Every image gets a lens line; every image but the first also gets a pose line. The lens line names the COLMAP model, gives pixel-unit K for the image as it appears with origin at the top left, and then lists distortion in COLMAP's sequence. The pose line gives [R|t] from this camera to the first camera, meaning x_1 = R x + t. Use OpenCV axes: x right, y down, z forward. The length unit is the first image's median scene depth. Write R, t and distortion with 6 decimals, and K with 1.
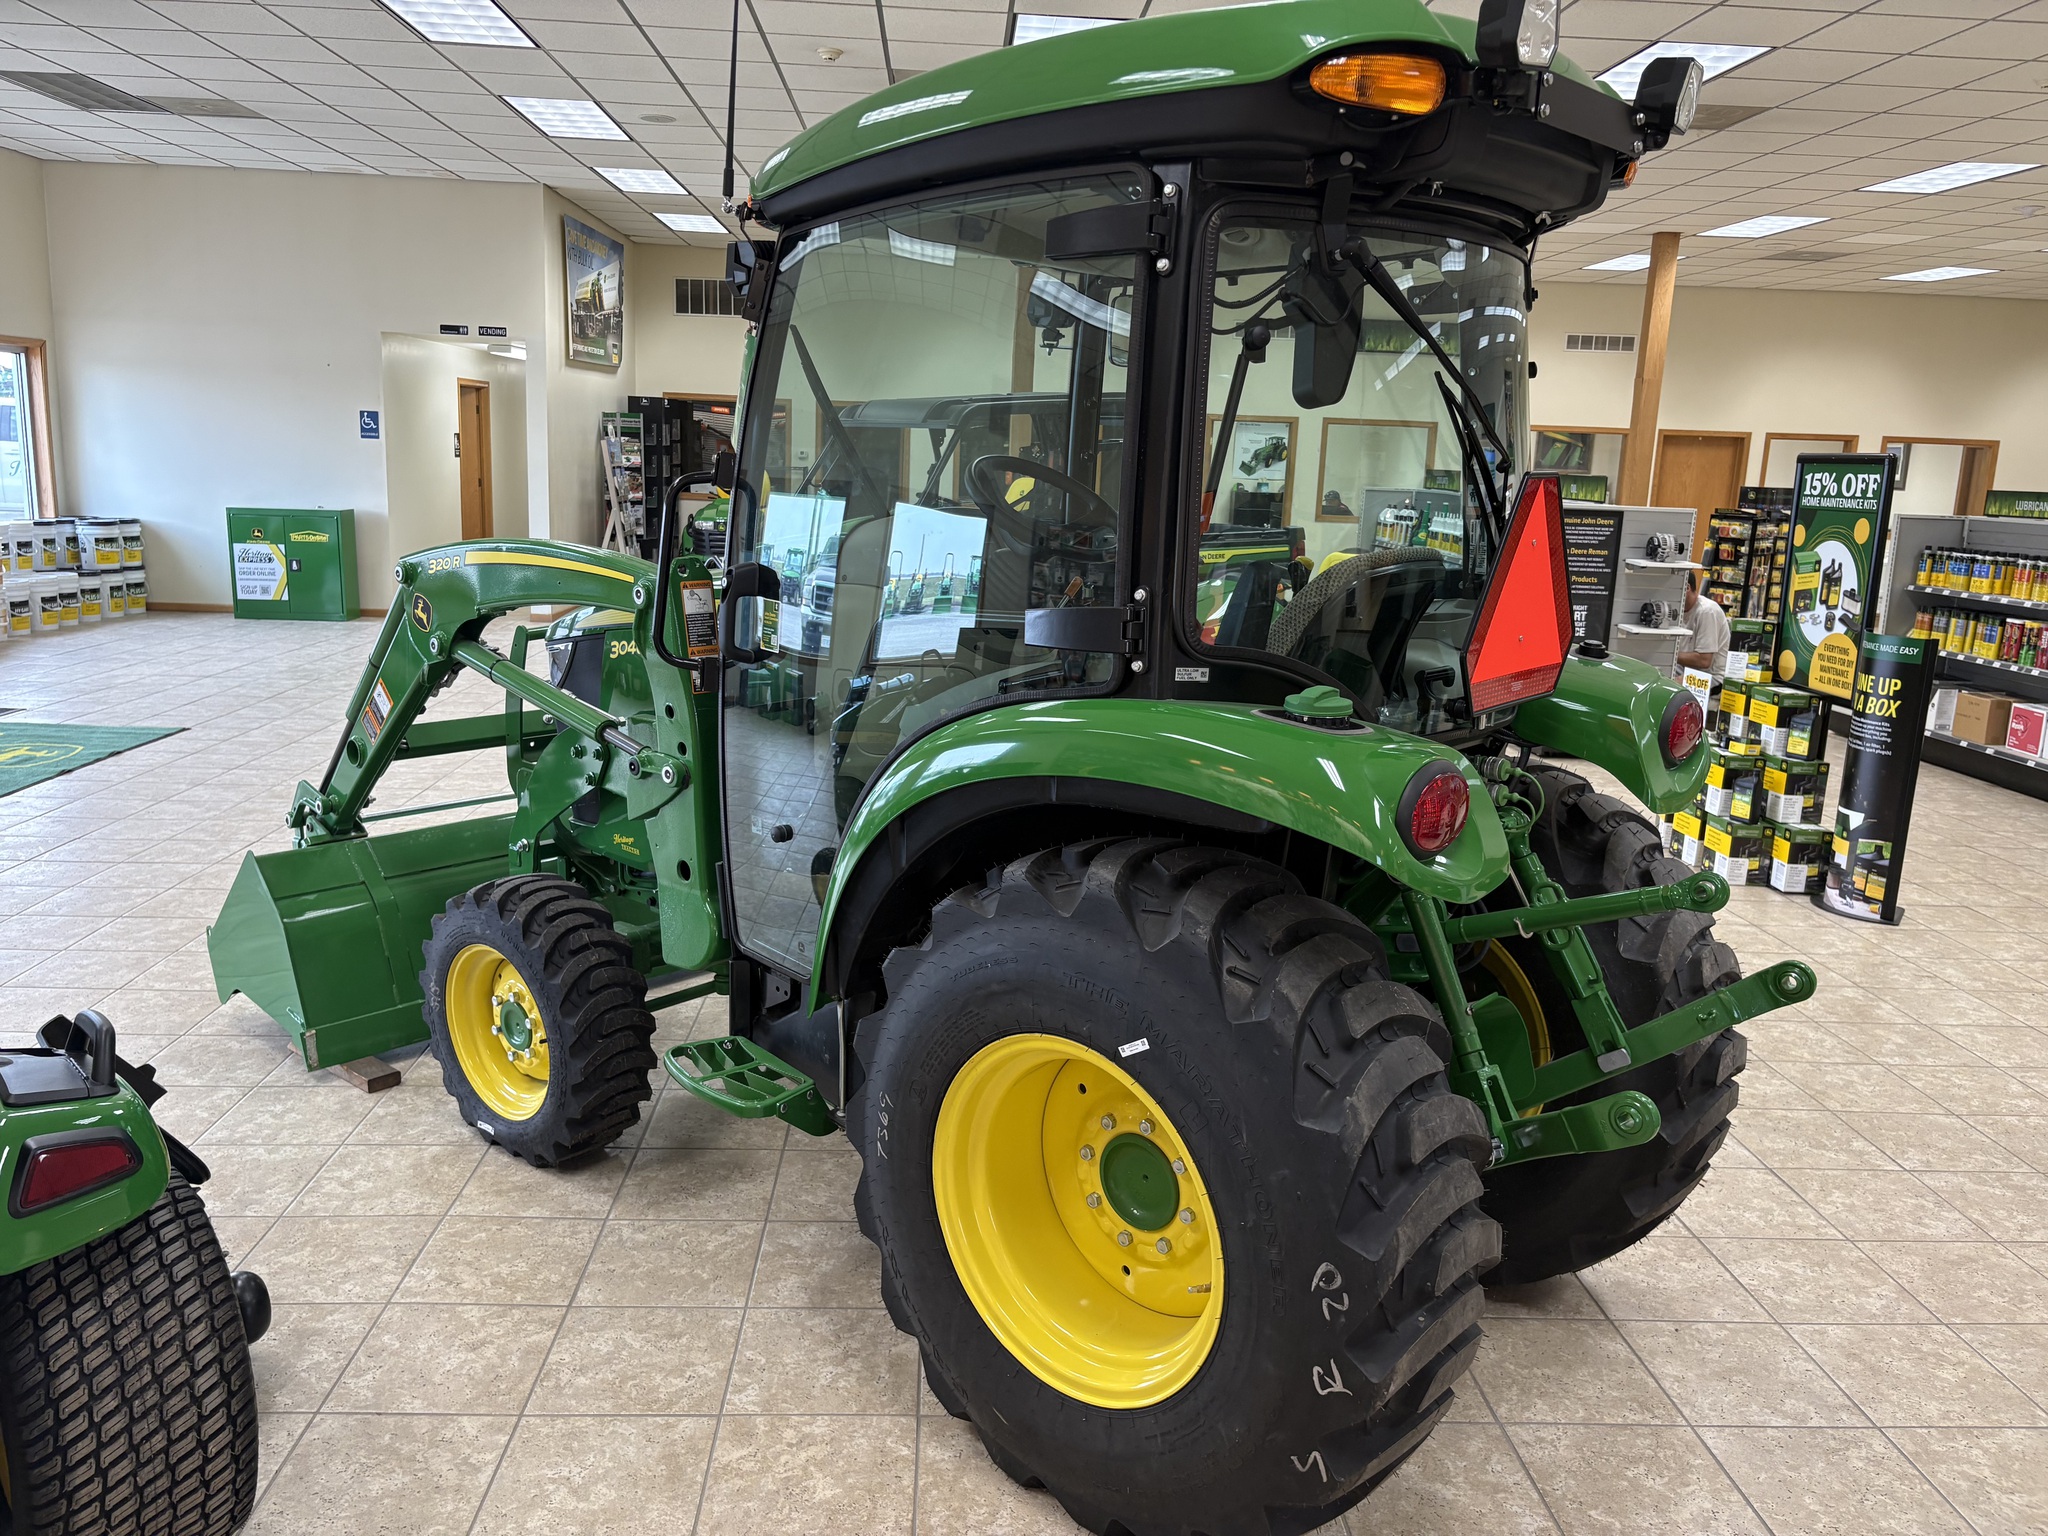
lens RADIAL K [[1541.7, 0, 1015.9], [0, 1541.7, 754.7], [0, 0, 1]] dist [0.059063, -0.055053]
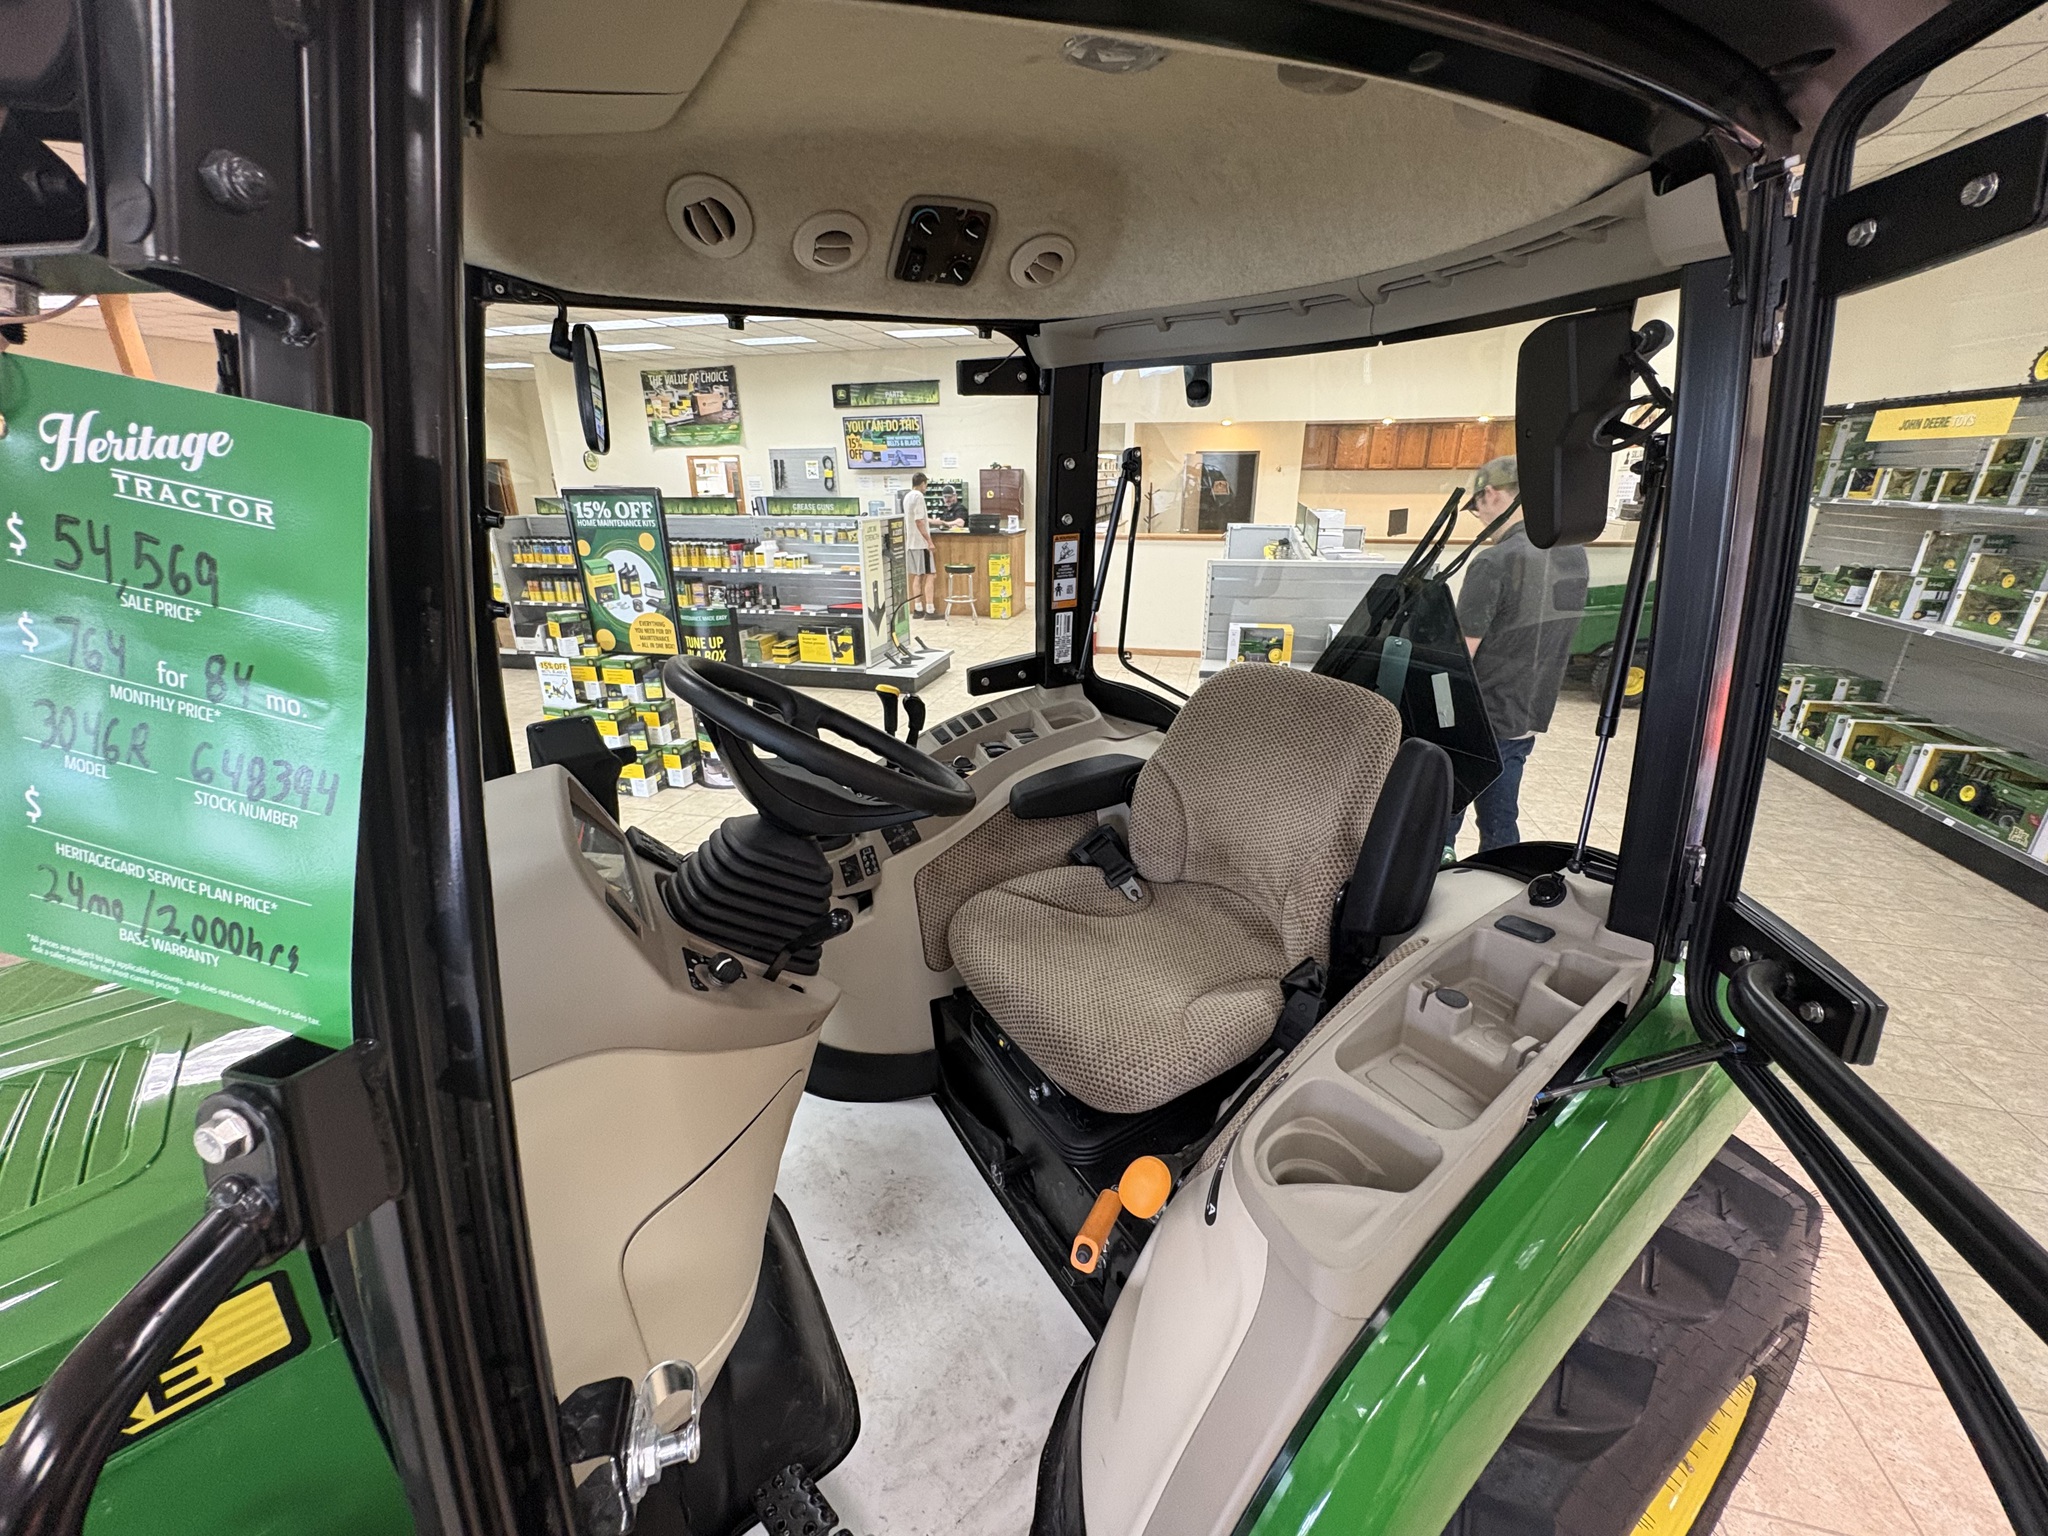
lens RADIAL K [[813.4, 0, 1022.1], [0, 813.4, 768.6], [0, 0, 1]] dist [0.004341, -0.000131]
pose [[0.293690, -0.362805, 0.884375, -0.106226], [0.201377, 0.927894, 0.313783, -0.109715], [-0.934448, 0.085938, 0.345574, 0.404598]]
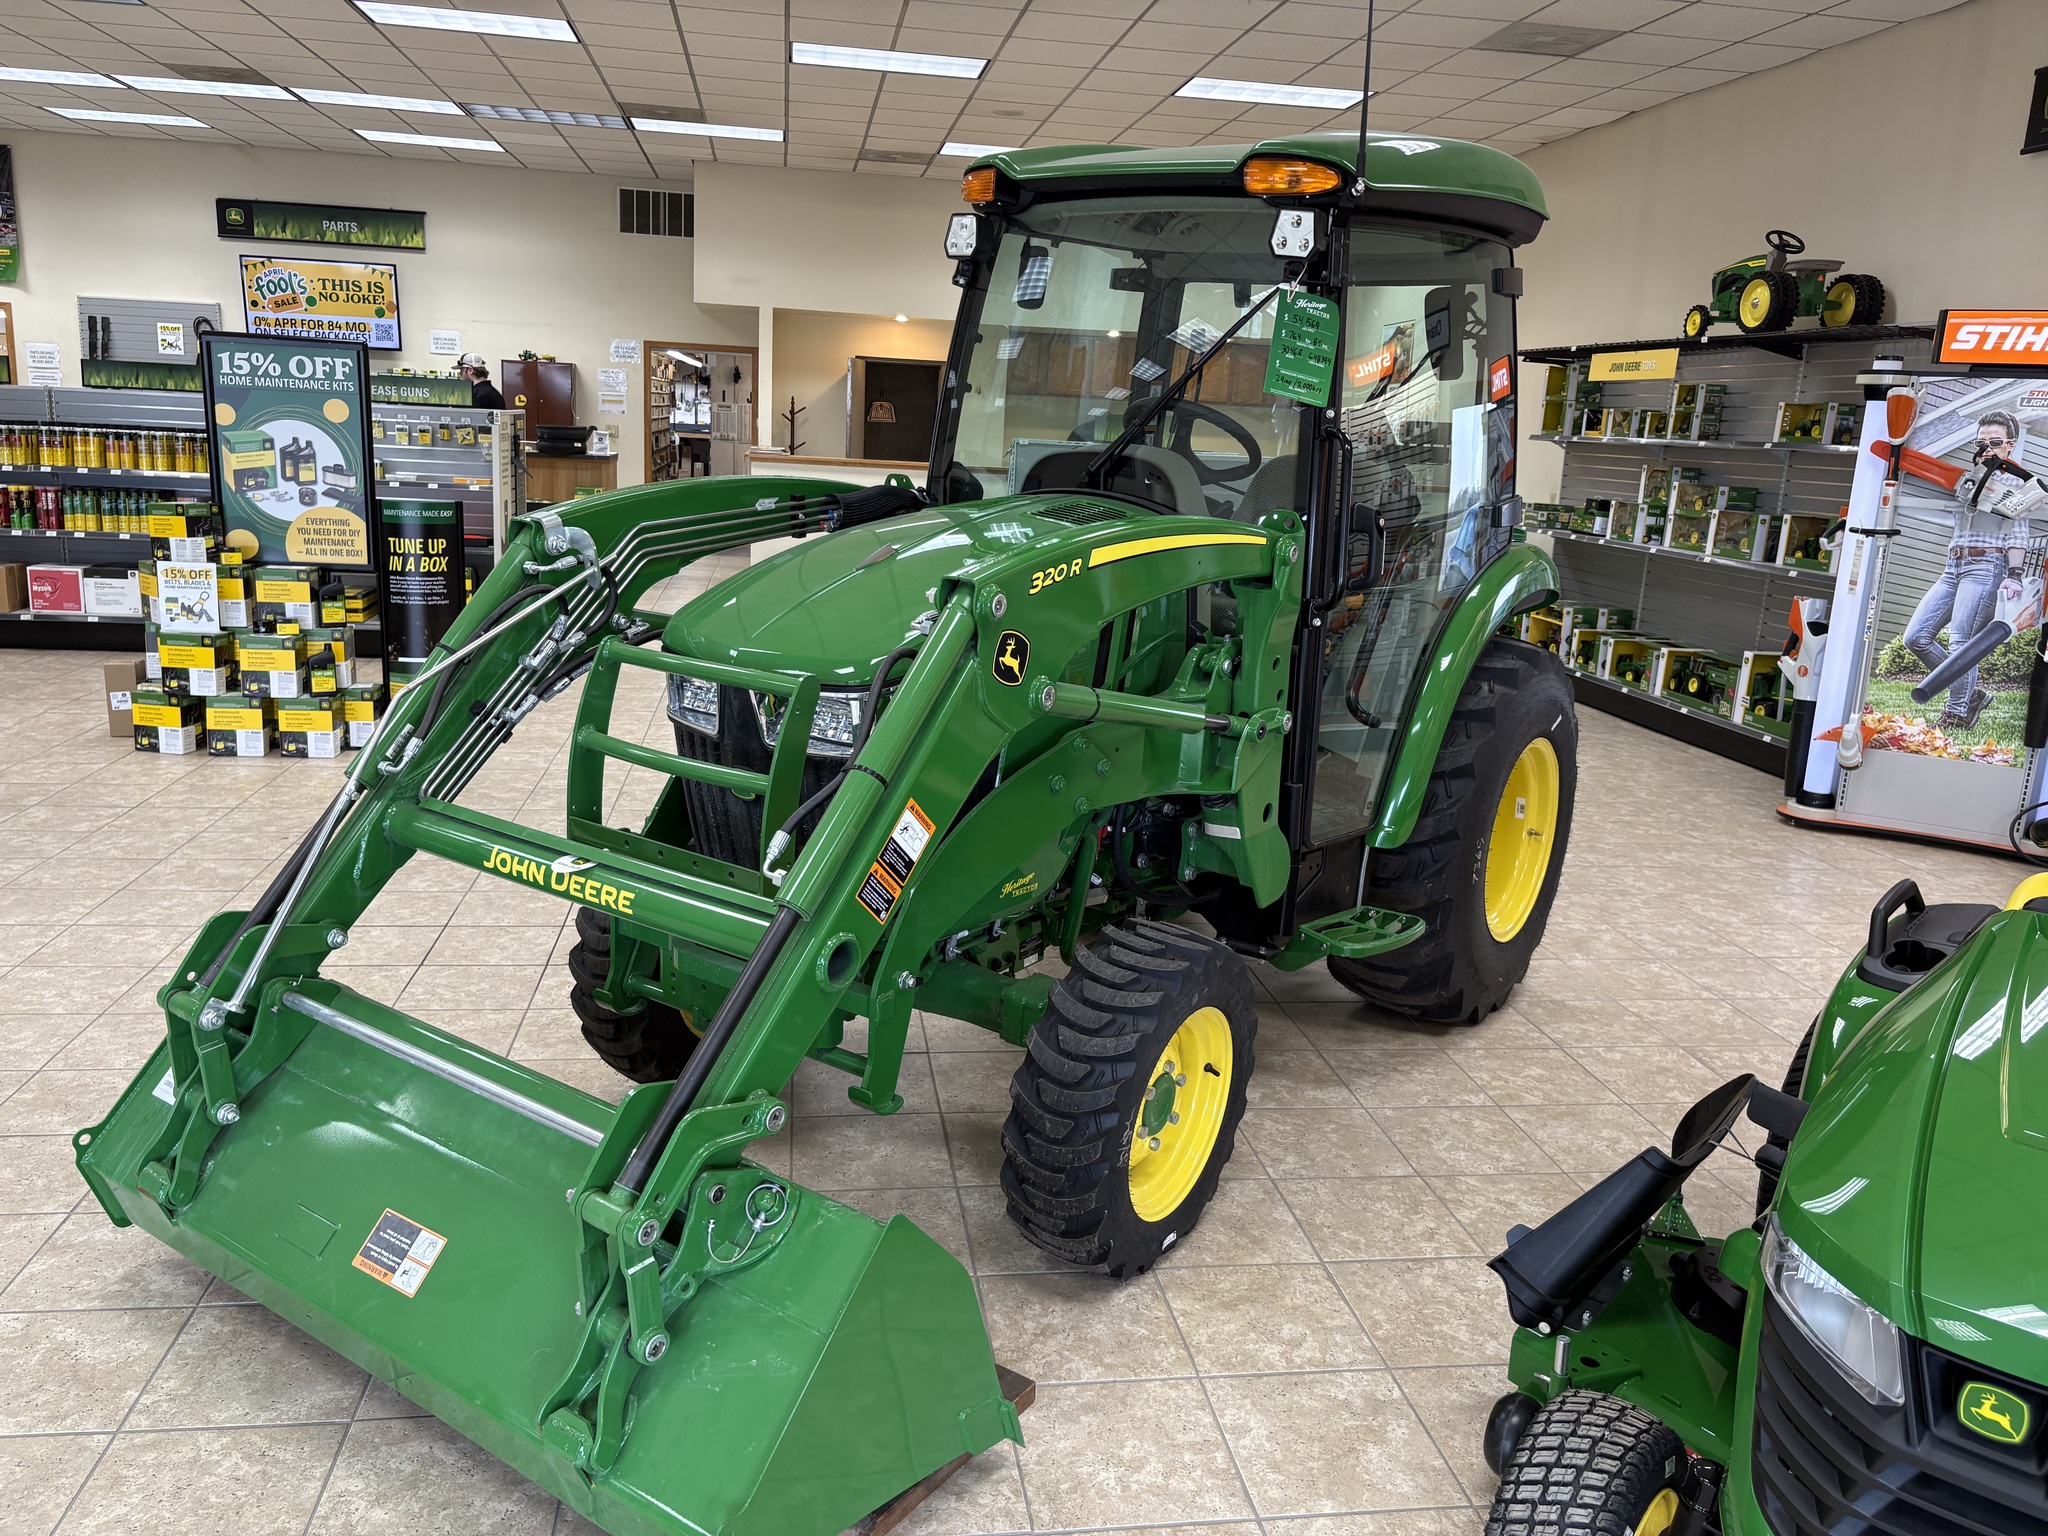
lens RADIAL K [[1541.7, 0, 1015.9], [0, 1541.7, 754.7], [0, 0, 1]] dist [0.059063, -0.055053]
pose [[-0.098836, -0.252499, 0.962536, -0.589475], [0.140415, 0.954055, 0.264692, -0.129615], [-0.985147, 0.161315, -0.058841, 0.607674]]
